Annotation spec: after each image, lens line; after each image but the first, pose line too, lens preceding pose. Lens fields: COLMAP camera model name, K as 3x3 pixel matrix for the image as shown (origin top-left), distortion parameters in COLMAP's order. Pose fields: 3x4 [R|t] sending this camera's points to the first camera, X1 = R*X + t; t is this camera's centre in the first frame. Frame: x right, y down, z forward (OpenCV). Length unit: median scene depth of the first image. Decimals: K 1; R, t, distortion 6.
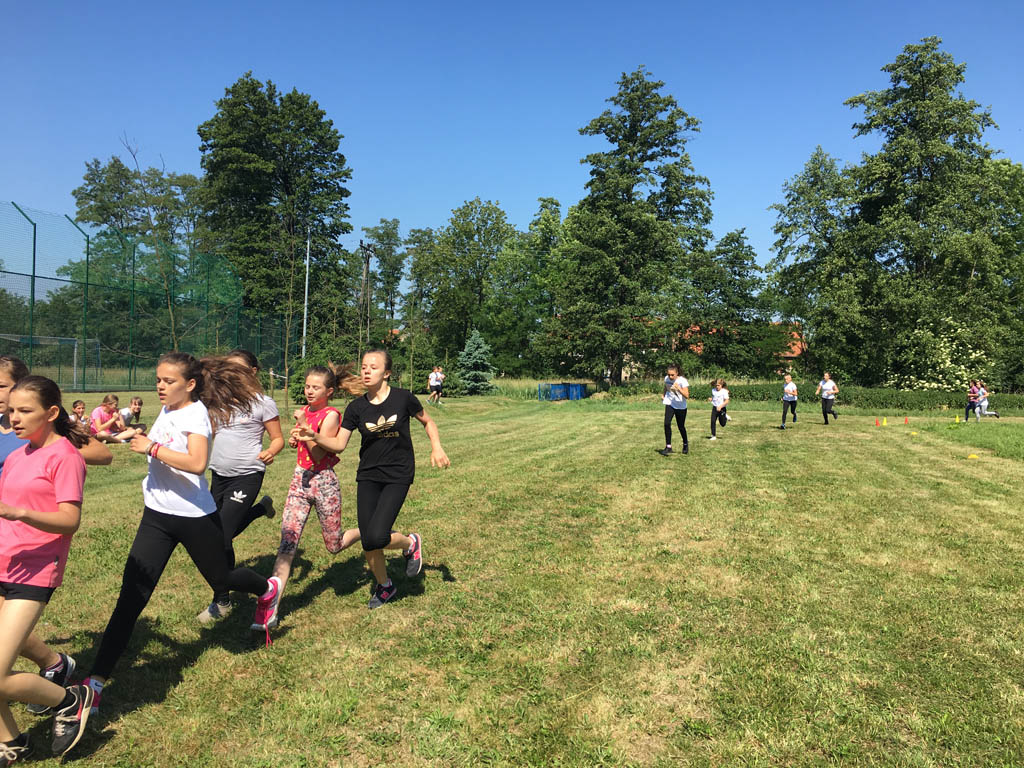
lens RADIAL K [[871.7, 0, 514.1], [0, 871.7, 362.0], [0, 0, 1]] dist [0.096648, -0.118932]
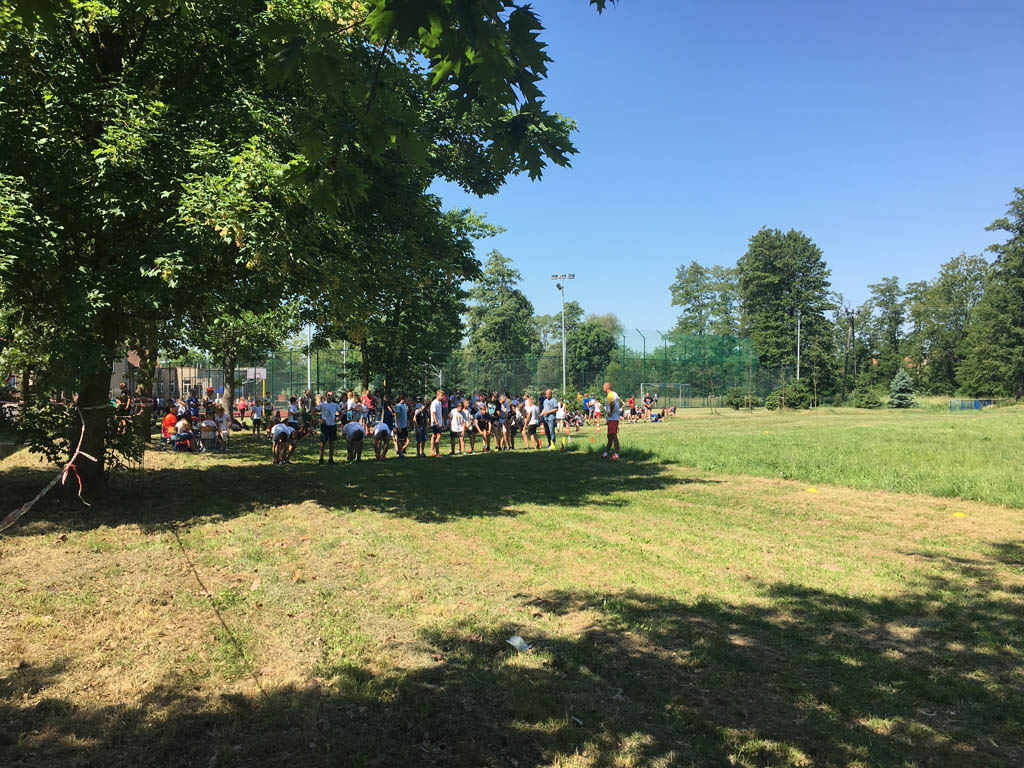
lens RADIAL K [[871.7, 0, 531.2], [0, 871.7, 391.8], [0, 0, 1]] dist [0.096648, -0.118932]
pose [[0.819490, -0.027745, -0.572421, 0.293092], [0.029558, 0.999544, -0.006132, -0.003053], [0.572331, -0.011894, 0.819937, -0.659293]]
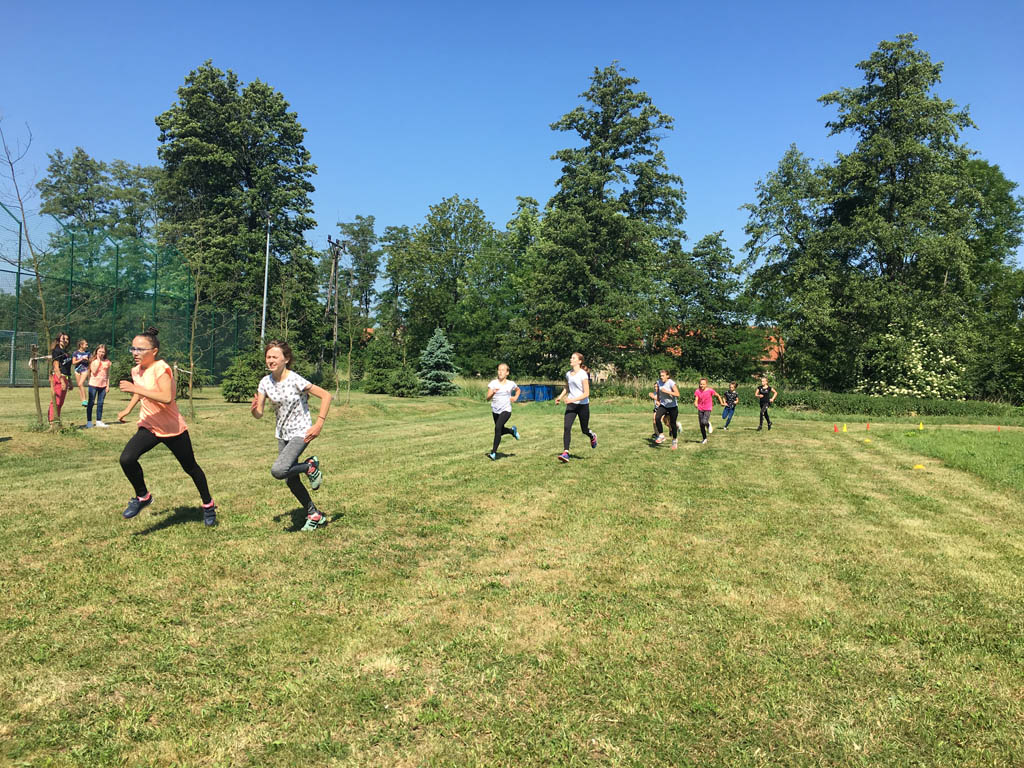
lens RADIAL K [[871.7, 0, 512.5], [0, 871.7, 365.1], [0, 0, 1]] dist [0.096648, -0.118932]
pose [[0.999840, 0.012462, 0.012835, 0.023283], [-0.012487, 0.999920, 0.001881, 0.001175], [-0.012810, -0.002041, 0.999916, 0.023436]]
